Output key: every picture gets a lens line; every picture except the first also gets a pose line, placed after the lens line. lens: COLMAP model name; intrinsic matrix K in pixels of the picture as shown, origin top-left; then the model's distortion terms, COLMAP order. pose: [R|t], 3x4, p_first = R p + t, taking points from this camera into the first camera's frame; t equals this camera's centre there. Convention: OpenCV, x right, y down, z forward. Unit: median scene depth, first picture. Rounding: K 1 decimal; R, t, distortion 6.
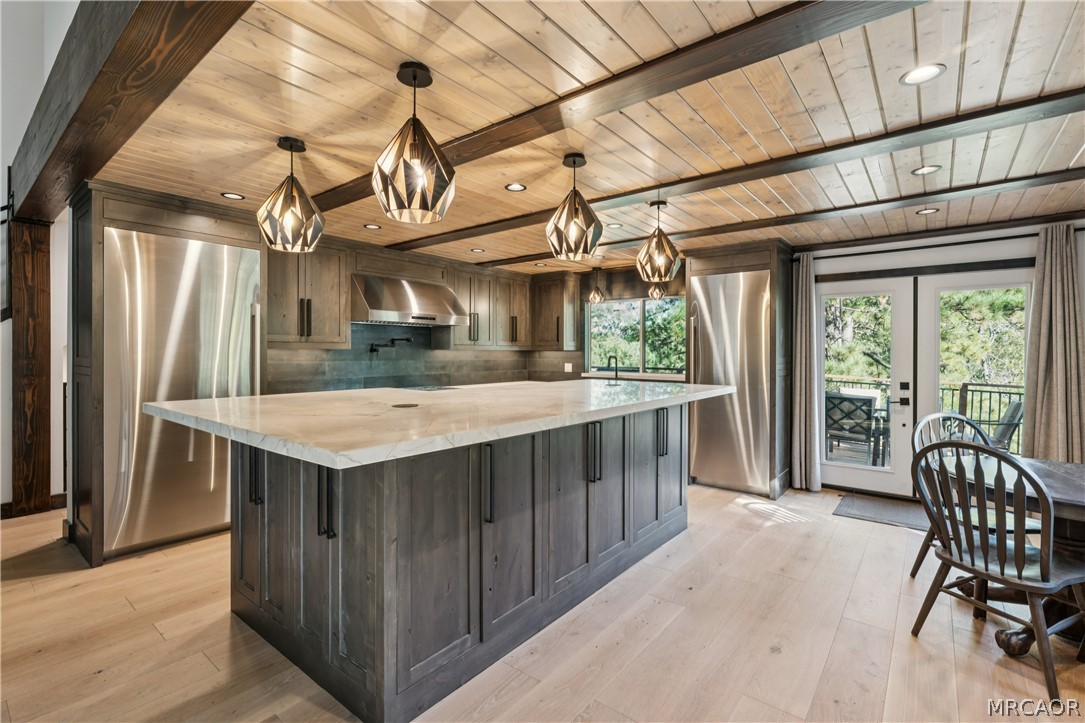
lens RADIAL K [[487.2, 0, 542.8], [0, 487.2, 352.2], [0, 0, 1]] dist [0.003291, 0.000564]
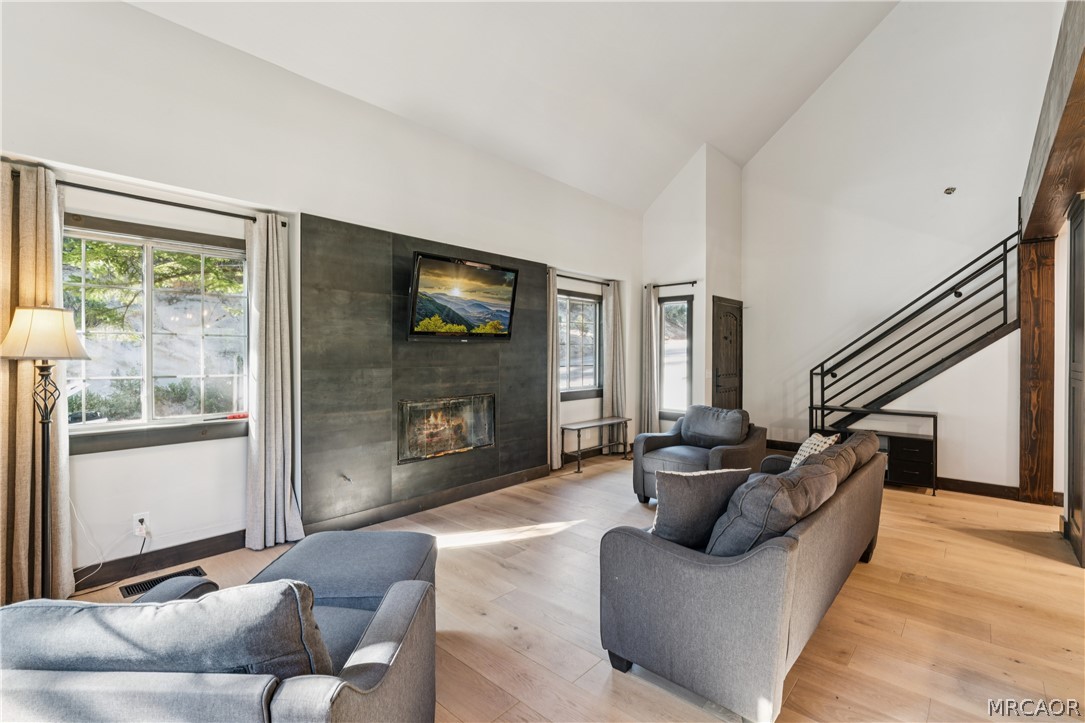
lens RADIAL K [[487.2, 0, 544.6], [0, 487.2, 355.4], [0, 0, 1]] dist [0.003291, 0.000564]
pose [[-0.054285, 0.001693, -0.998524, 0.126206], [-0.007010, 0.999973, 0.002077, 0.000230], [0.998501, 0.007113, -0.054272, -0.055790]]
